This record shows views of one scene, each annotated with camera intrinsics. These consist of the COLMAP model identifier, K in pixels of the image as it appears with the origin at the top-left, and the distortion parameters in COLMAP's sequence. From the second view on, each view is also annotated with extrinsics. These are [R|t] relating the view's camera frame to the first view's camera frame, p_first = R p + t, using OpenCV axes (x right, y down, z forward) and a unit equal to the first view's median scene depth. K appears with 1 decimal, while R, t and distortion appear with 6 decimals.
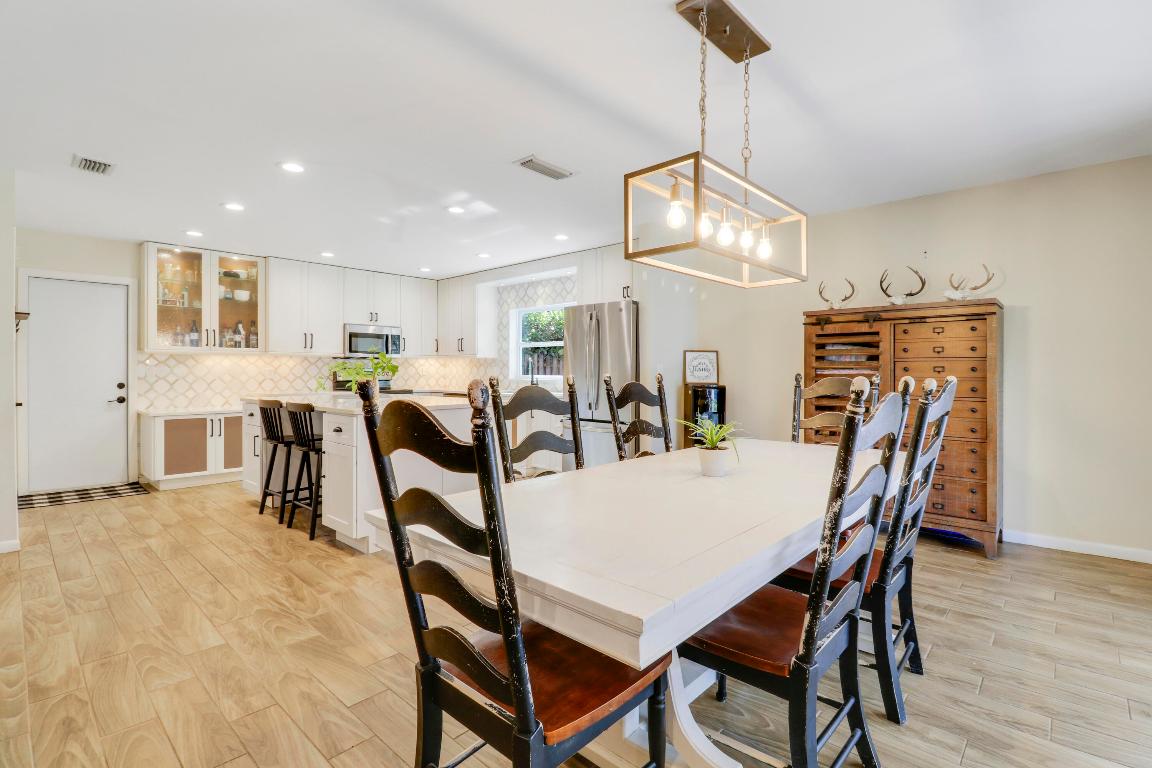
lens RADIAL K [[539.8, 0, 578.3], [0, 539.8, 380.5], [0, 0, 1]] dist [-0.001148, -0.000178]
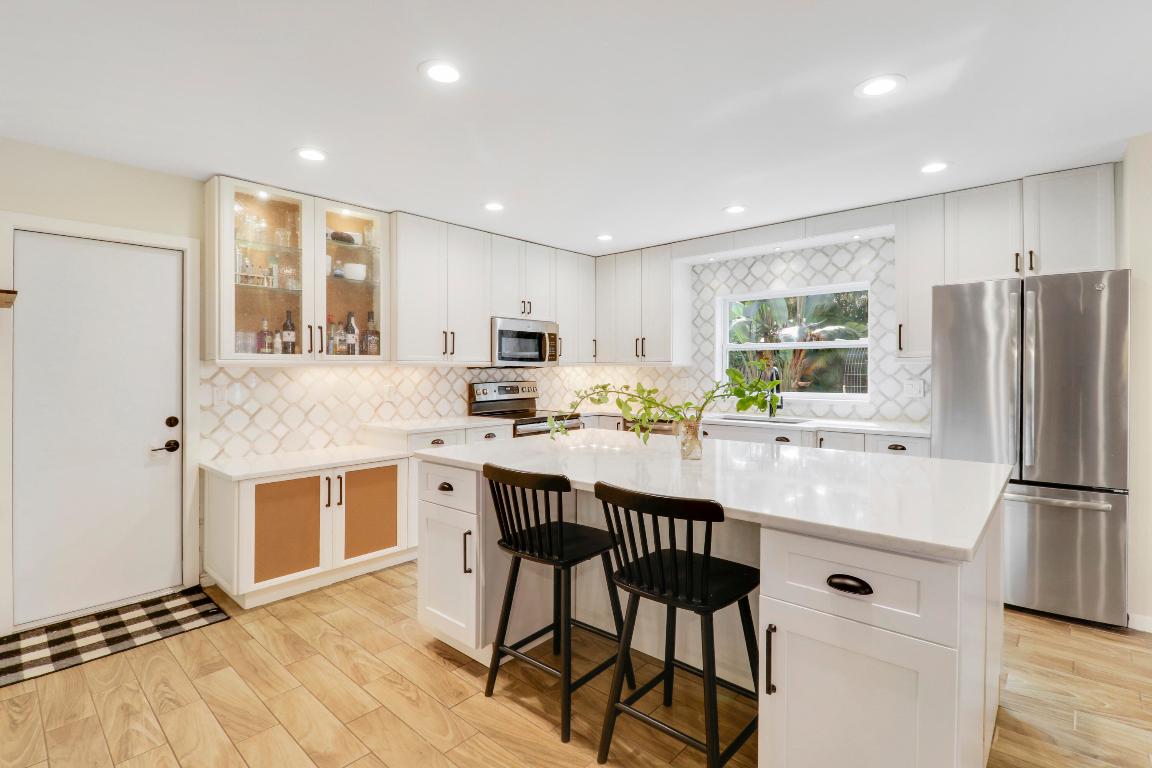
lens RADIAL K [[539.8, 0, 579.0], [0, 539.8, 372.5], [0, 0, 1]] dist [0.004588, 0.000032]
pose [[0.999824, -0.005504, 0.017922, -0.396146], [0.005727, 0.999907, -0.012408, -0.032162], [-0.017852, 0.012509, 0.999762, 0.385214]]
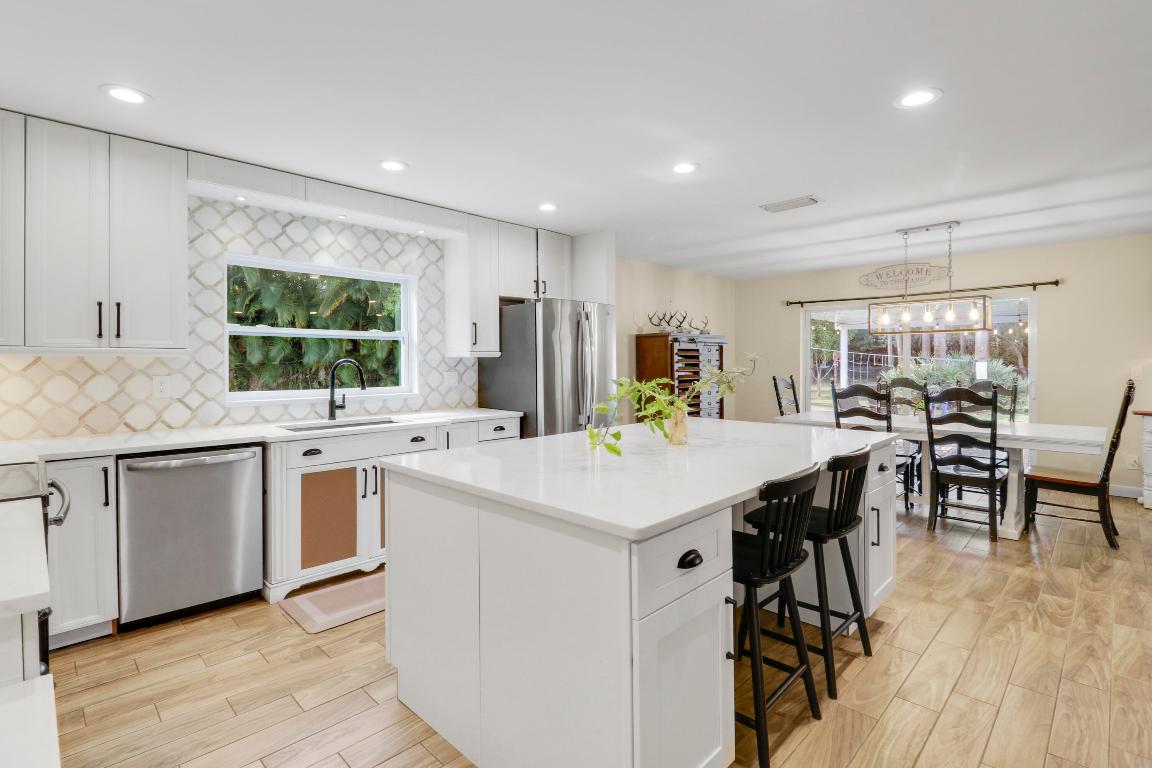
lens RADIAL K [[550.3, 0, 590.3], [0, 550.3, 359.7], [0, 0, 1]] dist [0.001355, -0.008934]
pose [[0.016572, 0.000763, 0.999862, -0.747251], [0.018810, 0.999822, -0.001075, -0.041070], [-0.999686, 0.018825, 0.016555, 0.849468]]
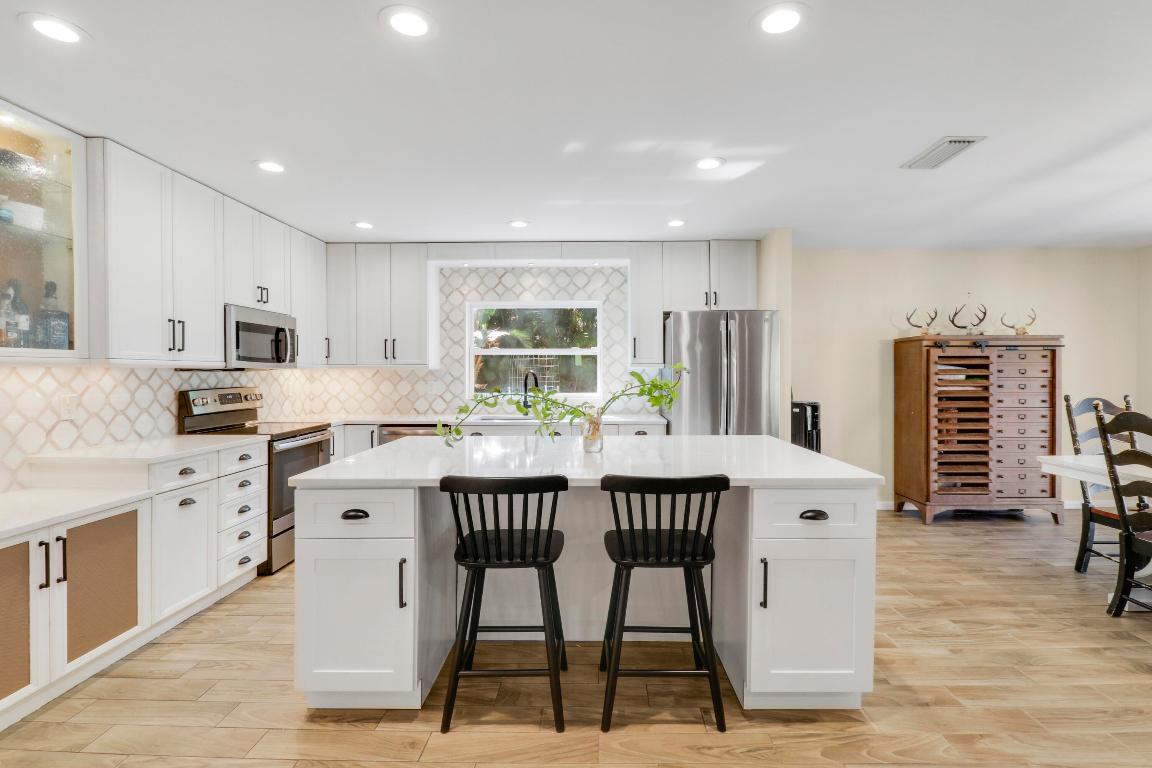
lens RADIAL K [[545.1, 0, 581.2], [0, 545.1, 382.6], [0, 0, 1]] dist [0.002363, -0.011739]
pose [[0.745603, -0.015005, 0.666222, -0.619246], [0.014376, 0.999876, 0.006432, -0.033465], [-0.666236, 0.004782, 0.745726, 0.452729]]
